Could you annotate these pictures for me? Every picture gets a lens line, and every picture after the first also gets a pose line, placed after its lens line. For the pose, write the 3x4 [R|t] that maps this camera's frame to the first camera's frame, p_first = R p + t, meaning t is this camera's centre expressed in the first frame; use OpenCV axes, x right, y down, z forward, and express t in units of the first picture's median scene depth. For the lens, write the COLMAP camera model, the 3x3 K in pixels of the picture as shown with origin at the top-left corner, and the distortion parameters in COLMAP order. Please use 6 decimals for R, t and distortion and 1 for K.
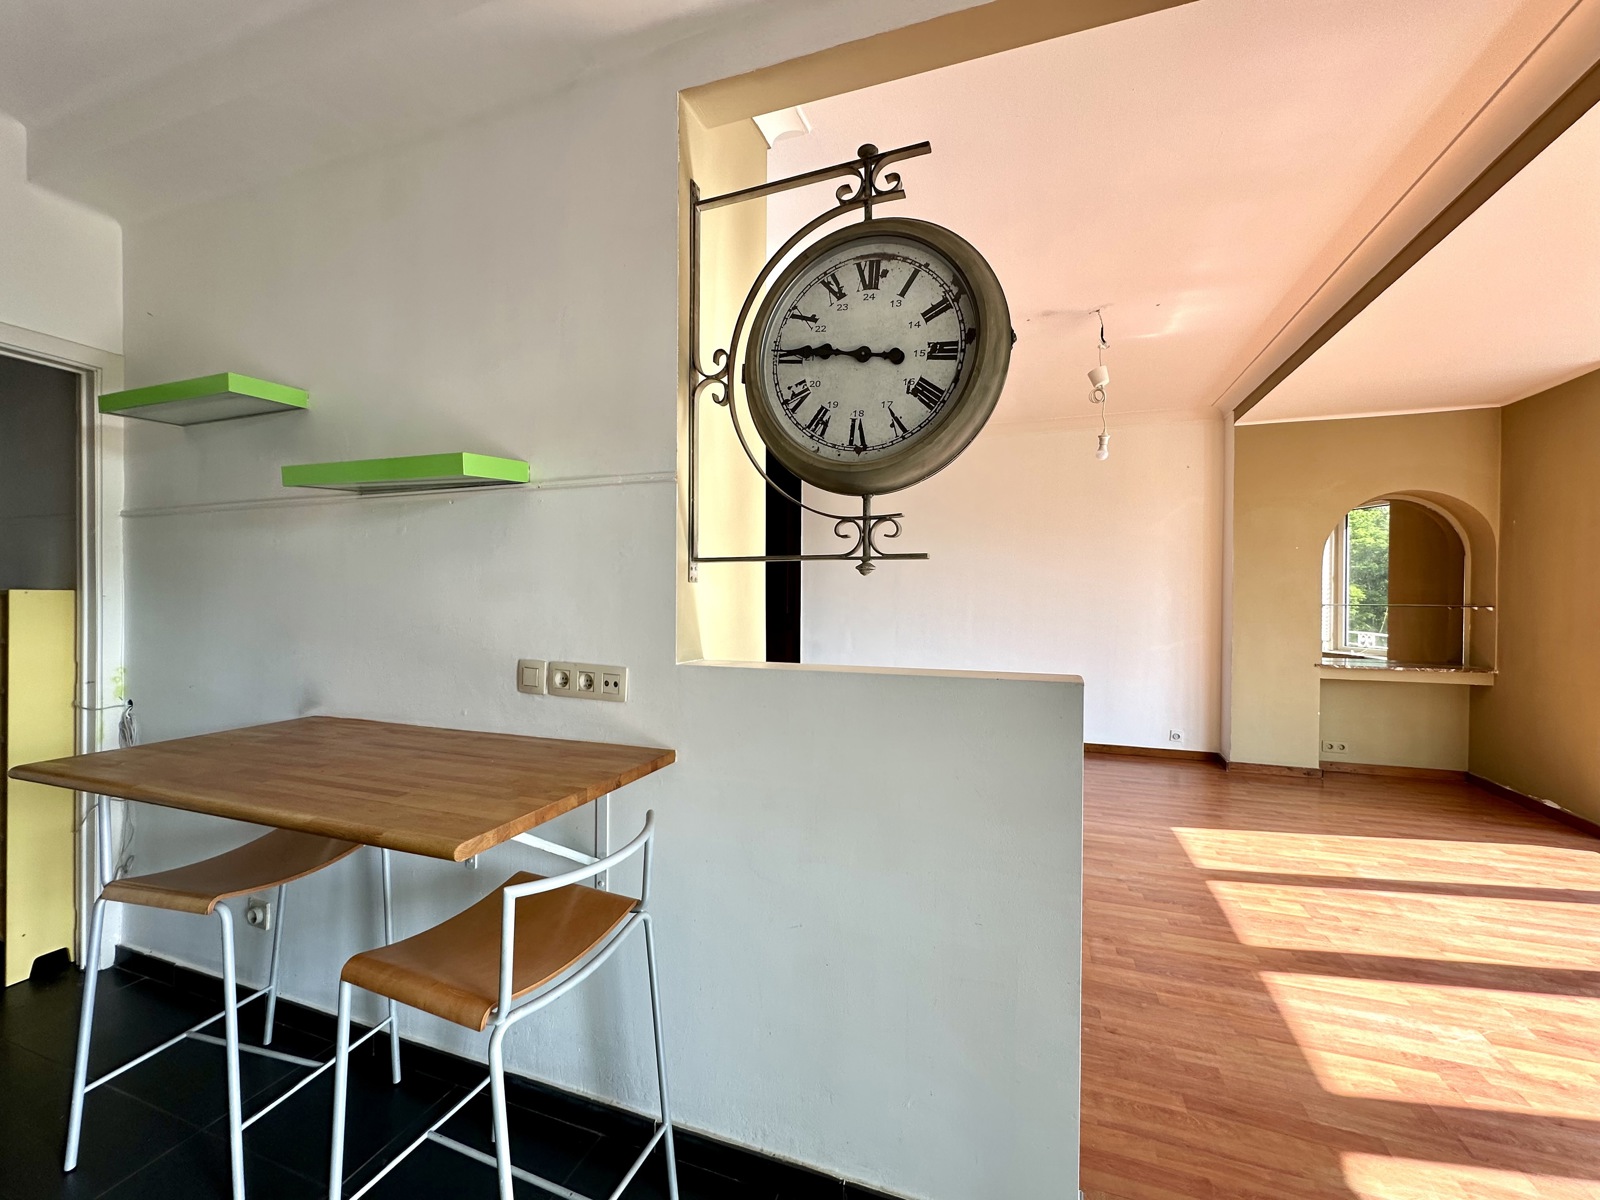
lens RADIAL K [[638.6, 0, 805.5], [0, 638.6, 596.3], [0, 0, 1]] dist [-0.001387, -0.000118]
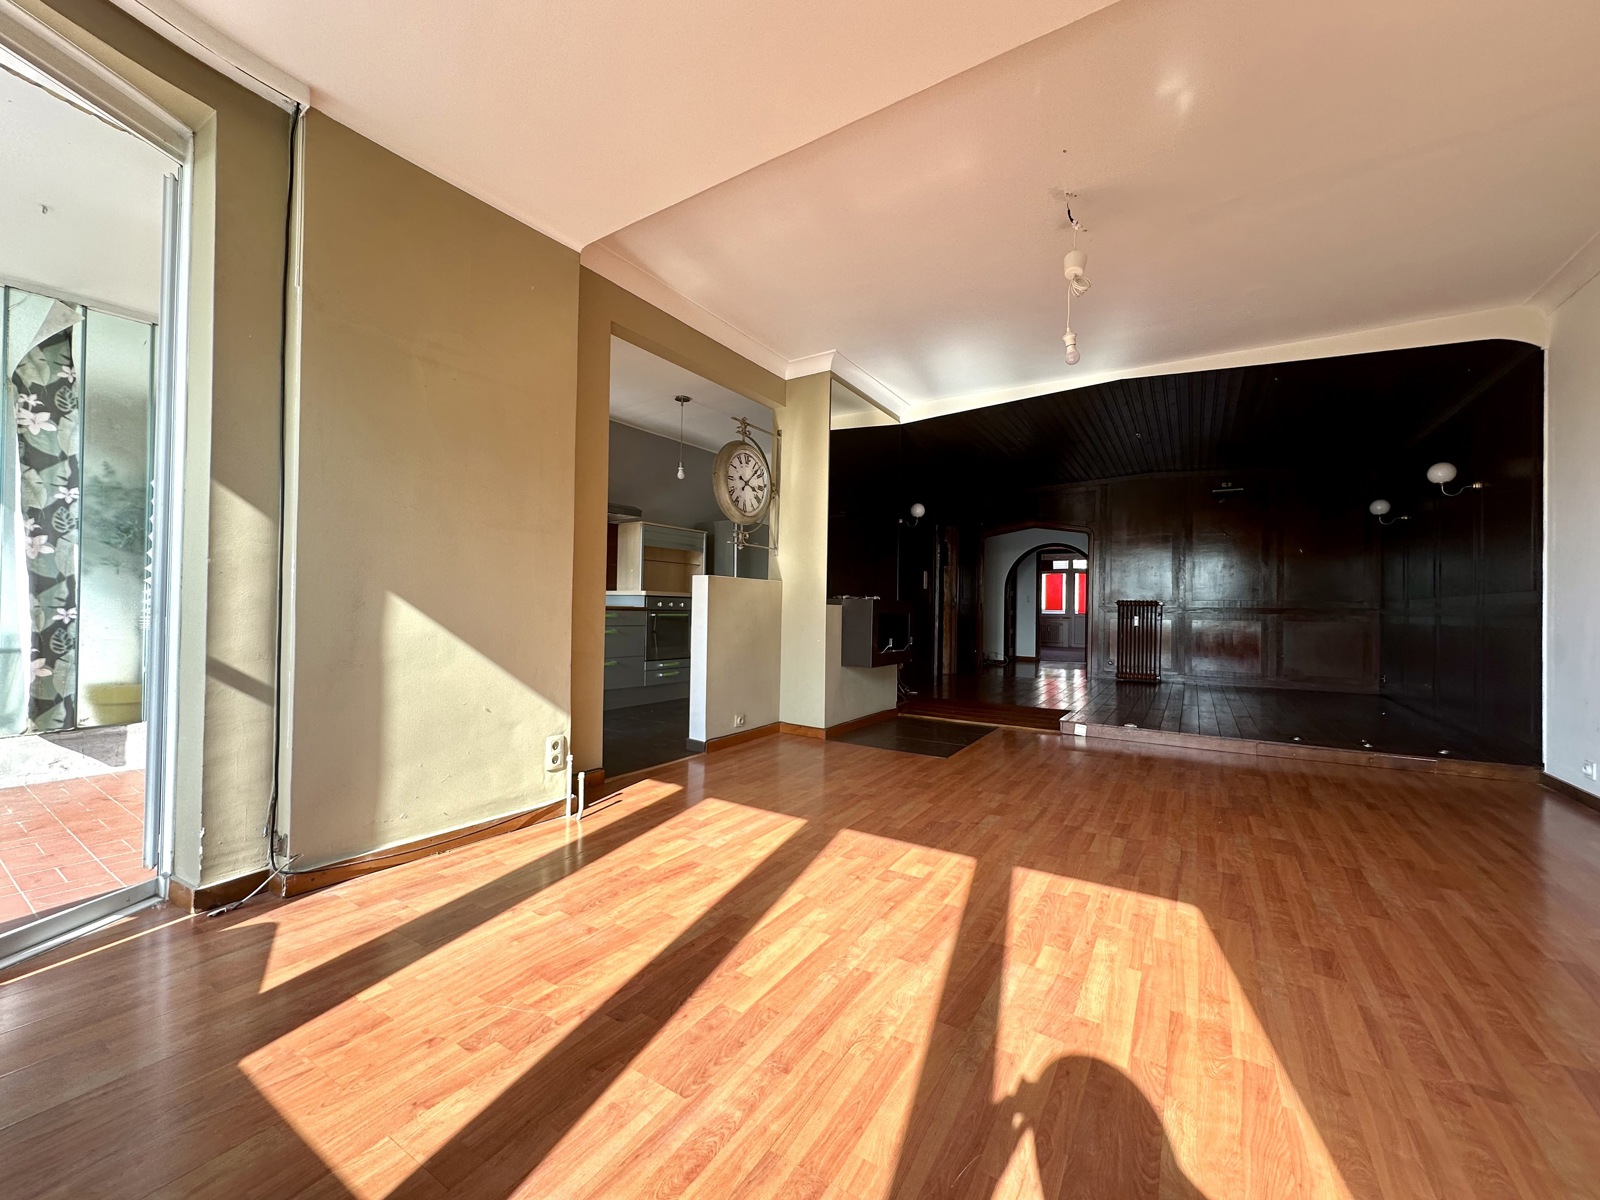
lens RADIAL K [[638.6, 0, 802.5], [0, 638.6, 599.4], [0, 0, 1]] dist [-0.001387, -0.000118]
pose [[-0.214741, -0.022228, -0.976418, 2.535571], [-0.021519, 0.999606, -0.018024, 0.215760], [0.976434, 0.017141, -0.215135, 1.592761]]
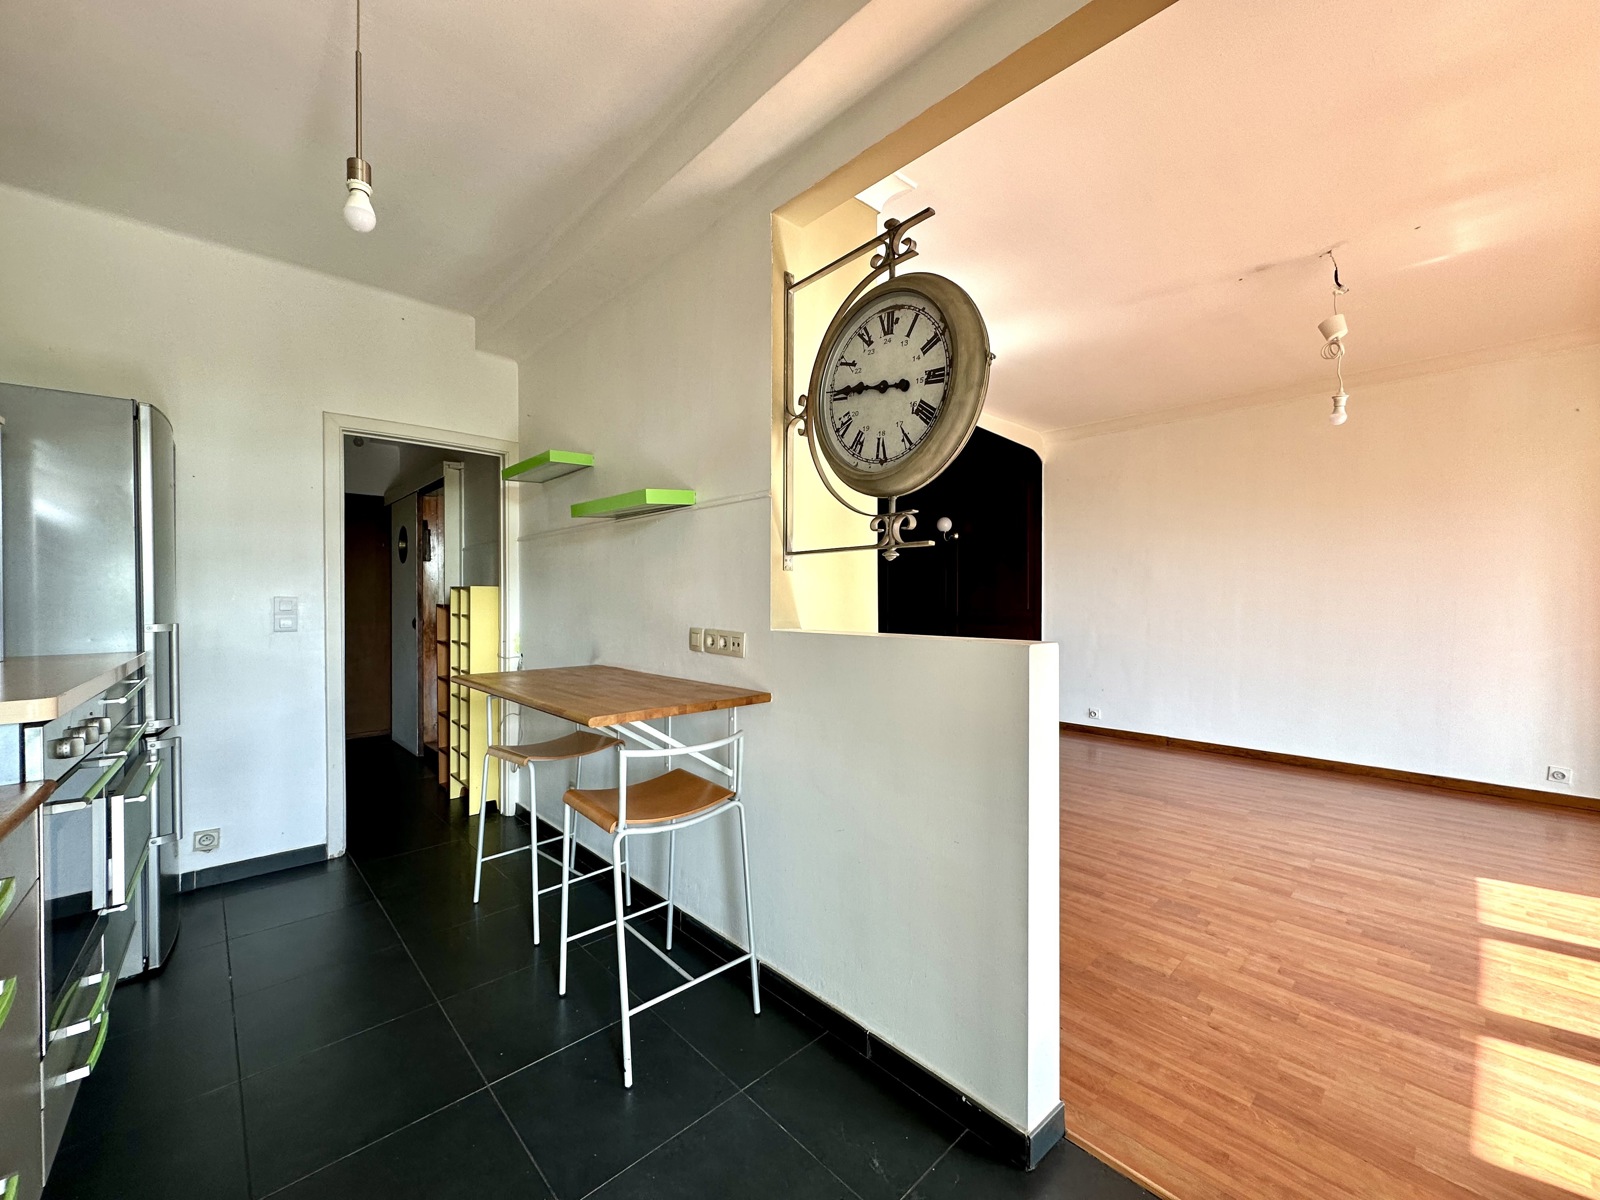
lens RADIAL K [[638.6, 0, 808.4], [0, 638.6, 597.2], [0, 0, 1]] dist [-0.001387, -0.000118]
pose [[0.892691, -0.004789, -0.450644, 0.405716], [0.004017, 0.999988, -0.002669, 0.032625], [0.450652, 0.000573, 0.892700, -0.155102]]
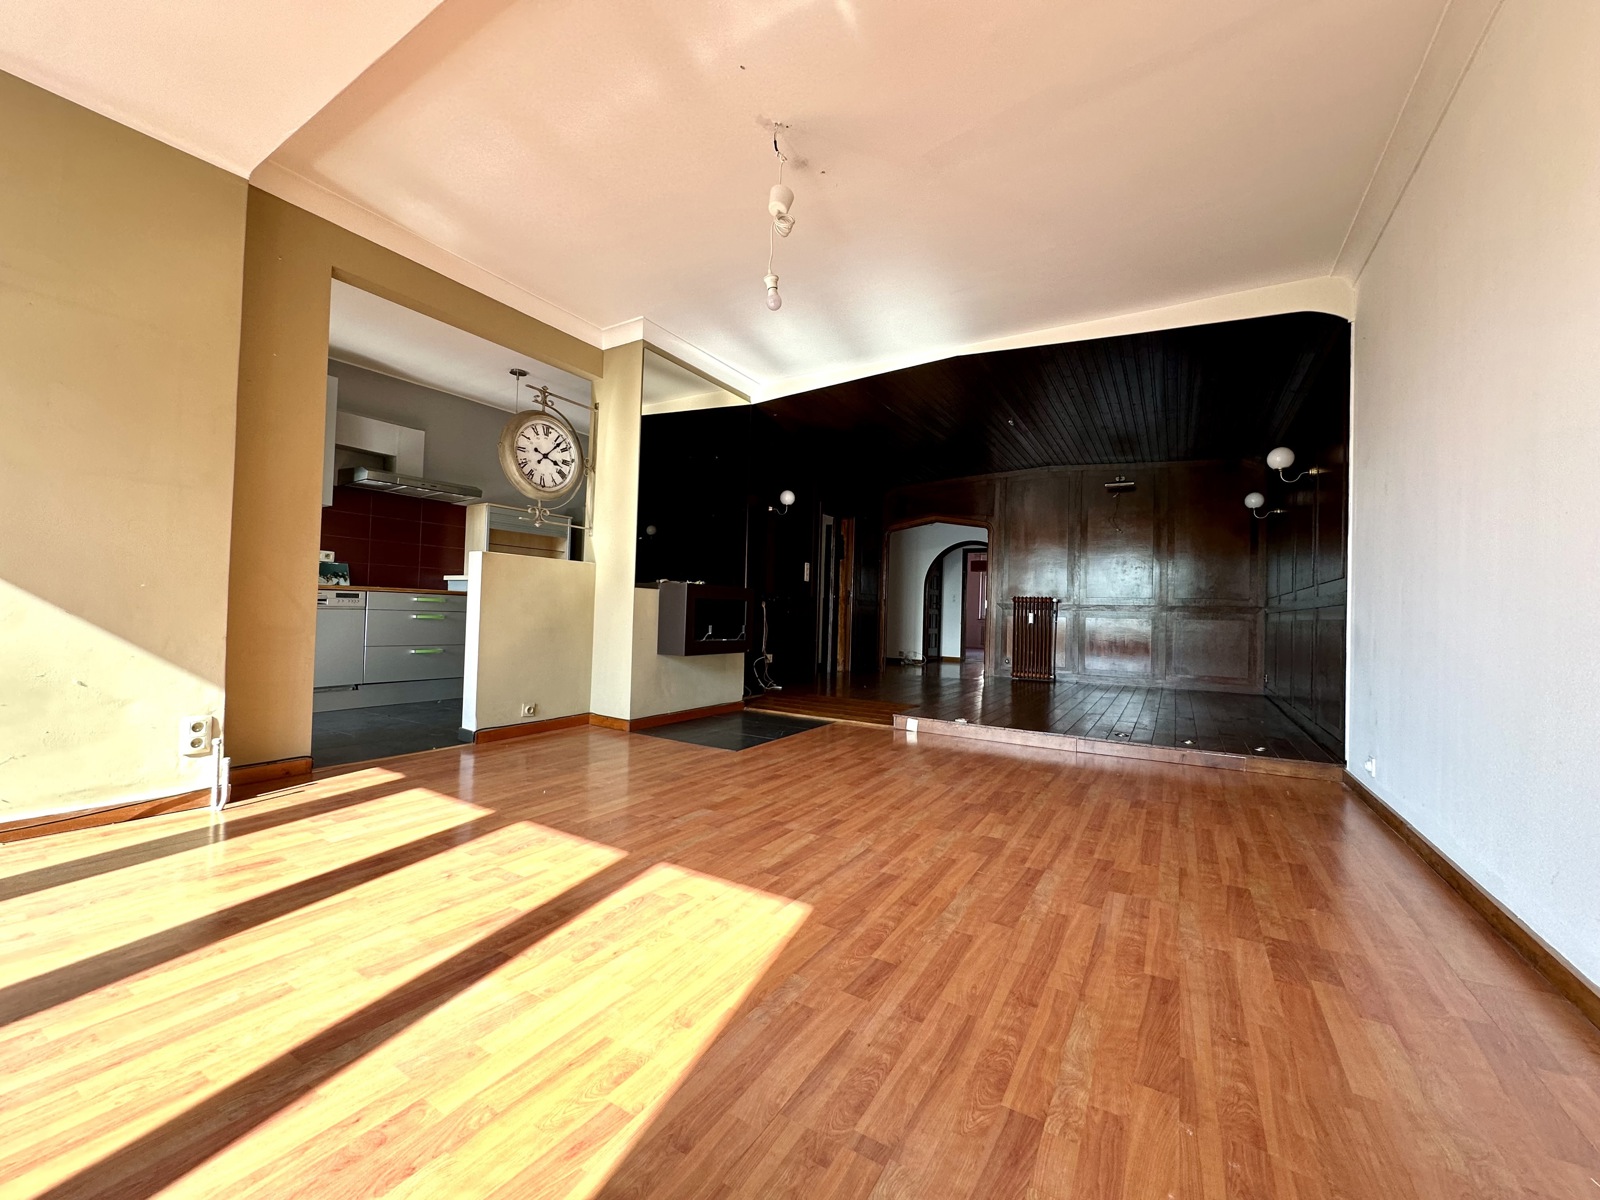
lens RADIAL K [[638.6, 0, 801.8], [0, 638.6, 599.5], [0, 0, 1]] dist [-0.001387, -0.000118]
pose [[-0.195153, -0.030849, -0.980287, 2.234577], [-0.033976, 0.999118, -0.024678, 0.272171], [0.980184, 0.028490, -0.196029, 2.248425]]
